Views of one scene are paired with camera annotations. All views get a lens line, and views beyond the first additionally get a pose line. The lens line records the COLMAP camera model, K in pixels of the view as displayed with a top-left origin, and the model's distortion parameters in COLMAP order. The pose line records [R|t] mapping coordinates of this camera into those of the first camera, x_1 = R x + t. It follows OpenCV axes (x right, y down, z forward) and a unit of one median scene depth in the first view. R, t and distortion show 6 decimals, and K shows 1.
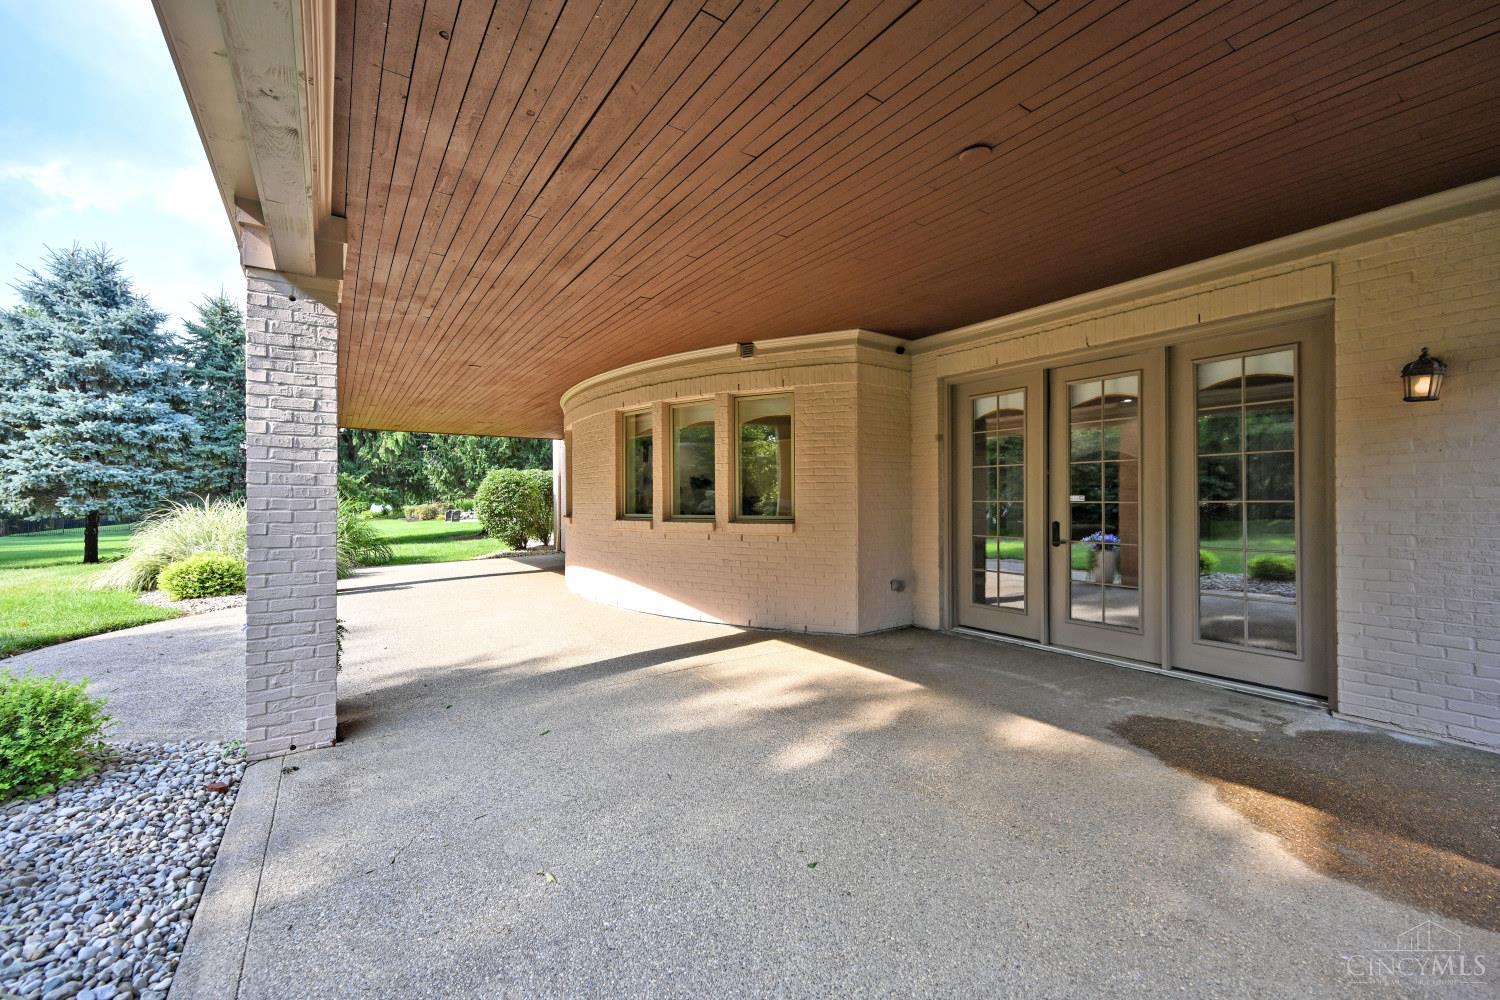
lens RADIAL K [[612.7, 0, 750.0], [0, 612.7, 500.0], [0, 0, 1]] dist [-0.000444, -0.000101]
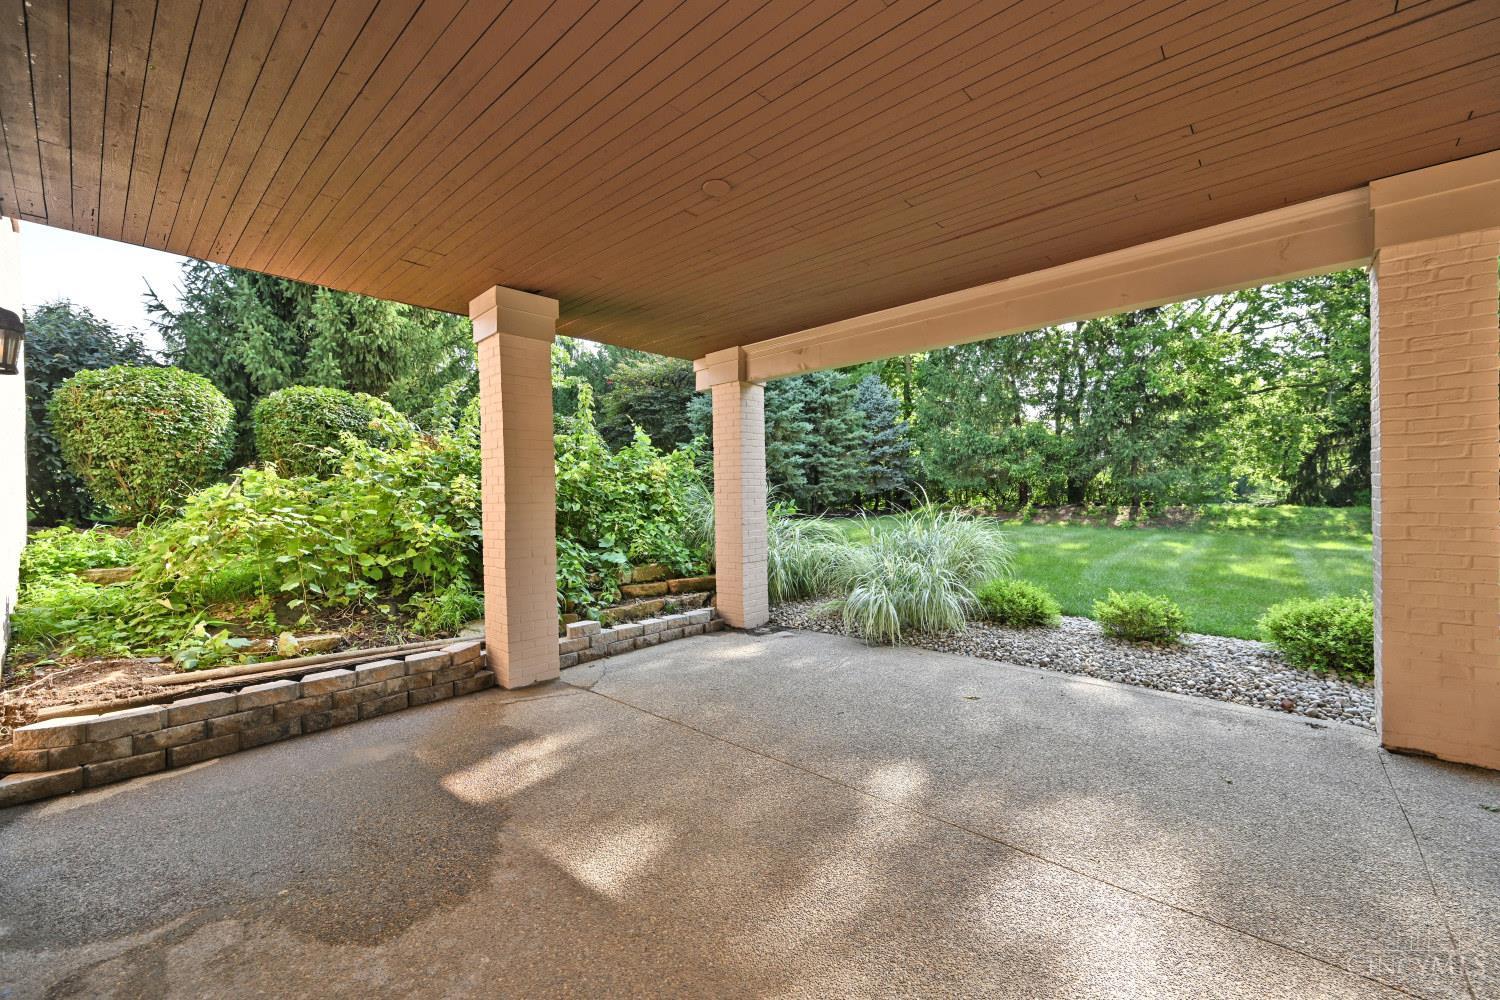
lens RADIAL K [[612.7, 0, 750.0], [0, 612.7, 500.0], [0, 0, 1]] dist [-0.000444, -0.000101]
pose [[-0.972432, 0.044904, -0.228821, 0.120635], [0.041722, 0.998954, 0.018728, -0.007658], [0.229423, 0.008665, -0.973288, 0.457359]]
